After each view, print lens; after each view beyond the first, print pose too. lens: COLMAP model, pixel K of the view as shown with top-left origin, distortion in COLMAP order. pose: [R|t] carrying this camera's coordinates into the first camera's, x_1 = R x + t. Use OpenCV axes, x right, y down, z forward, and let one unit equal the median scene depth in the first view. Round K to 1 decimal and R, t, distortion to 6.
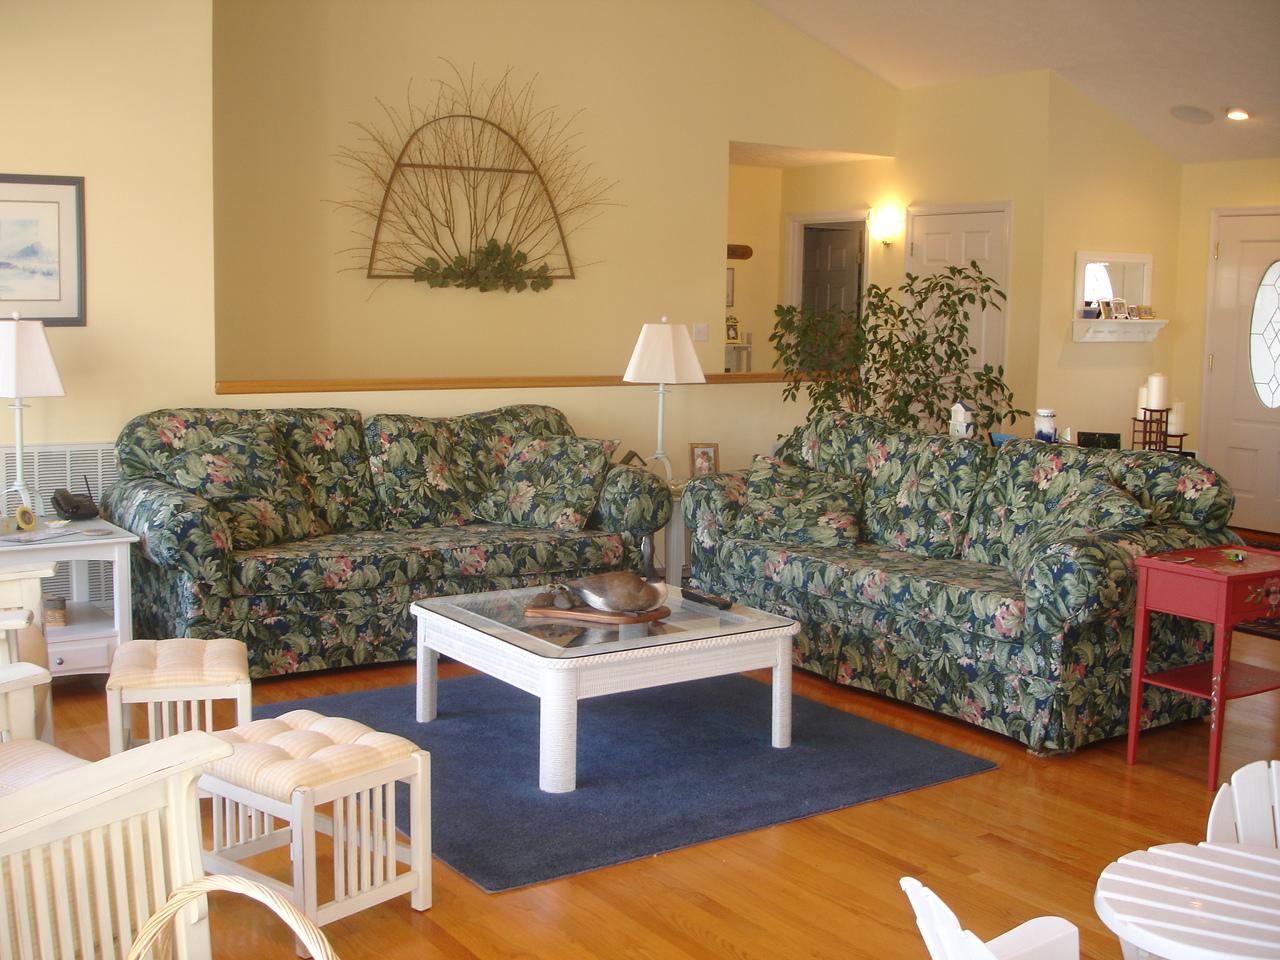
lens RADIAL K [[1441.0, 0, 640.0], [0, 1441.0, 480.0], [0, 0, 1]] dist [-0.064860, -0.137376]
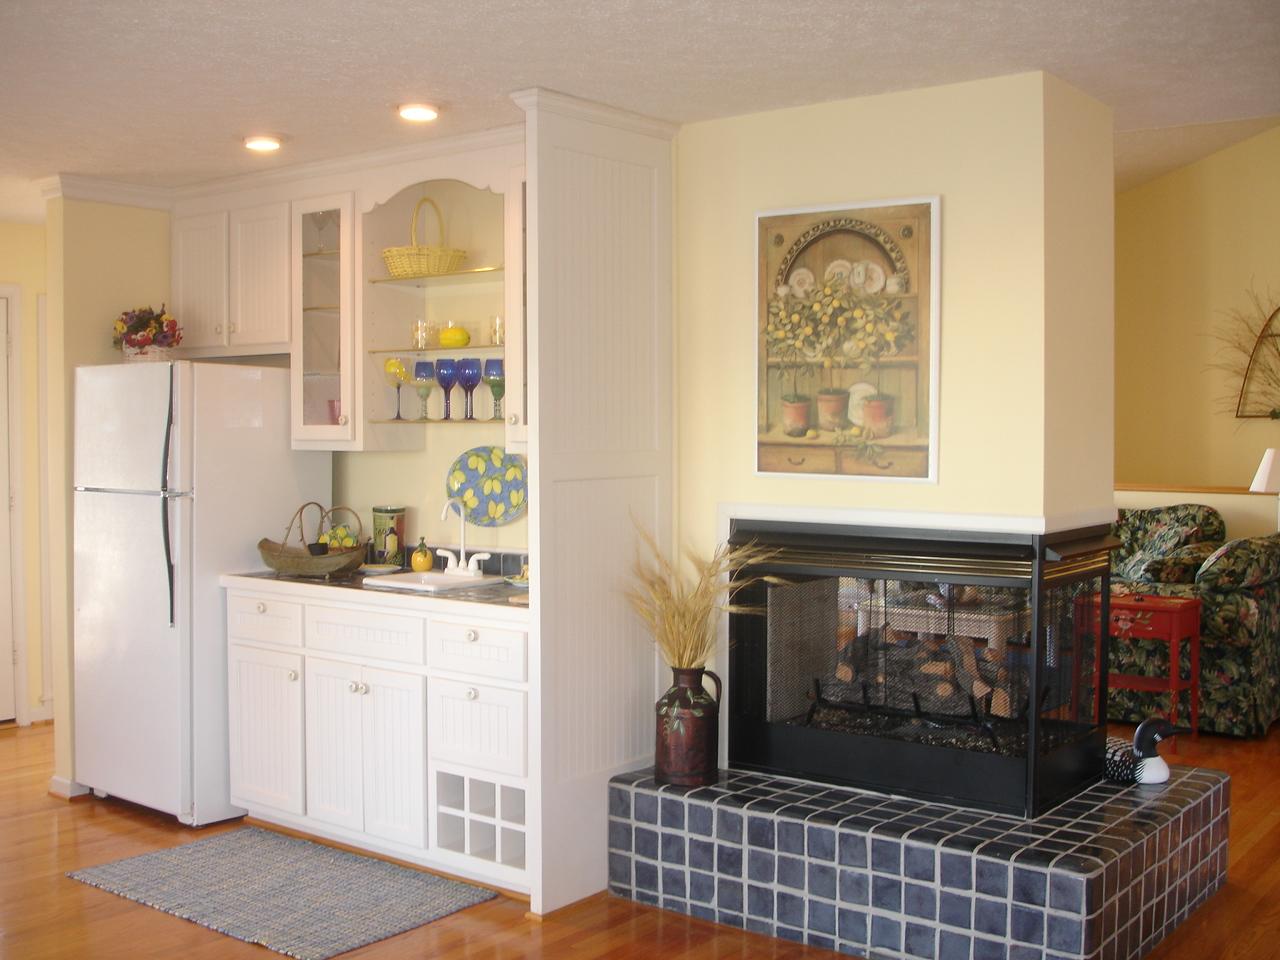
lens RADIAL K [[1441.0, 0, 640.0], [0, 1441.0, 480.0], [0, 0, 1]] dist [-0.064860, -0.137376]
pose [[0.311362, 0.019256, -0.950096, 1.198444], [-0.110843, 0.993706, -0.016185, 0.009418], [0.943805, 0.110350, 0.311537, 0.027406]]
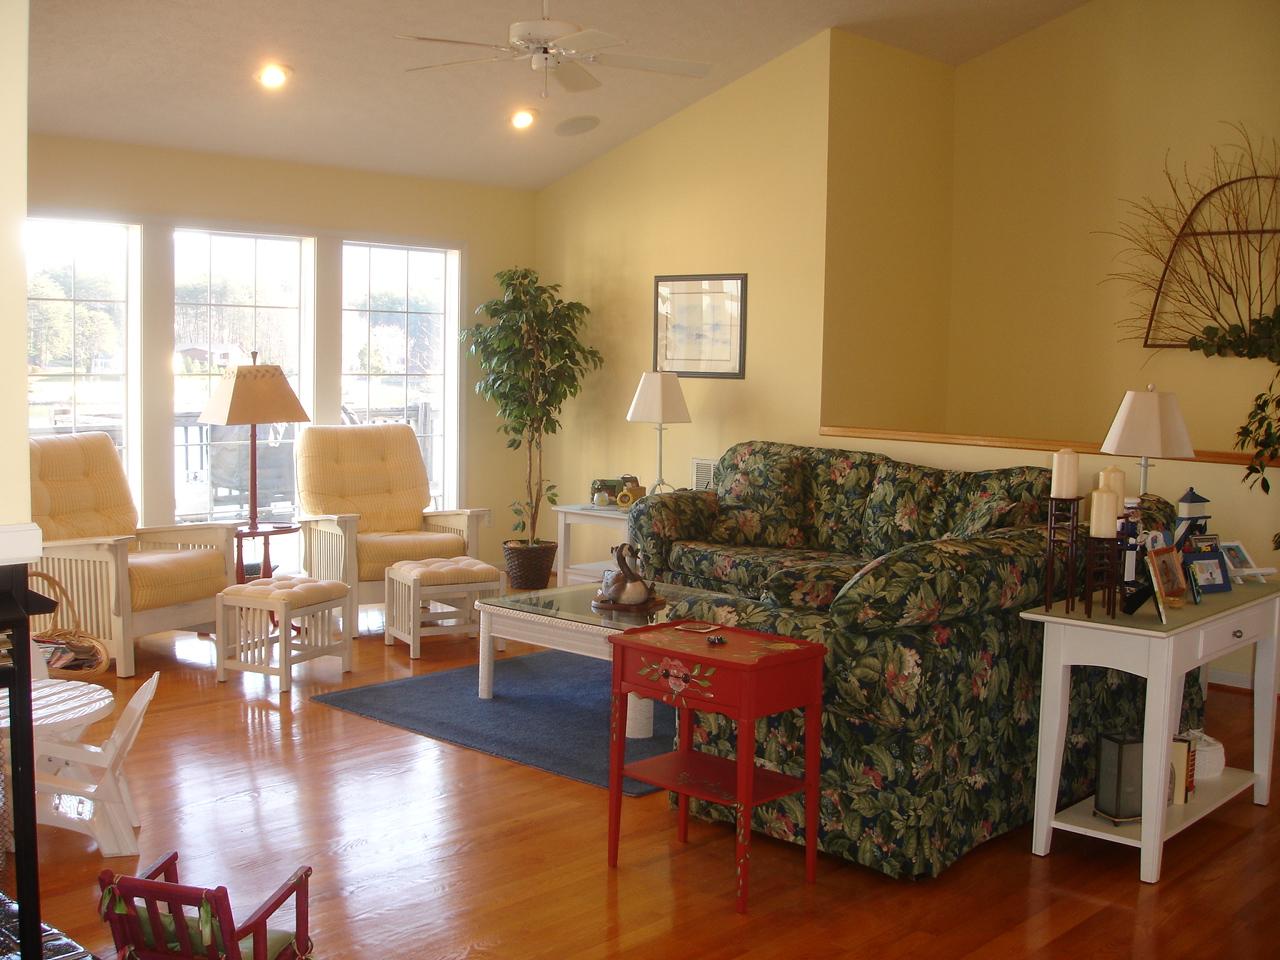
lens RADIAL K [[1441.0, 0, 640.0], [0, 1441.0, 480.0], [0, 0, 1]] dist [-0.064860, -0.137376]
pose [[0.234804, 0.075363, -0.969117, 0.907908], [-0.134594, 0.989907, 0.044369, -0.054594], [0.962679, 0.120019, 0.242578, 0.525534]]
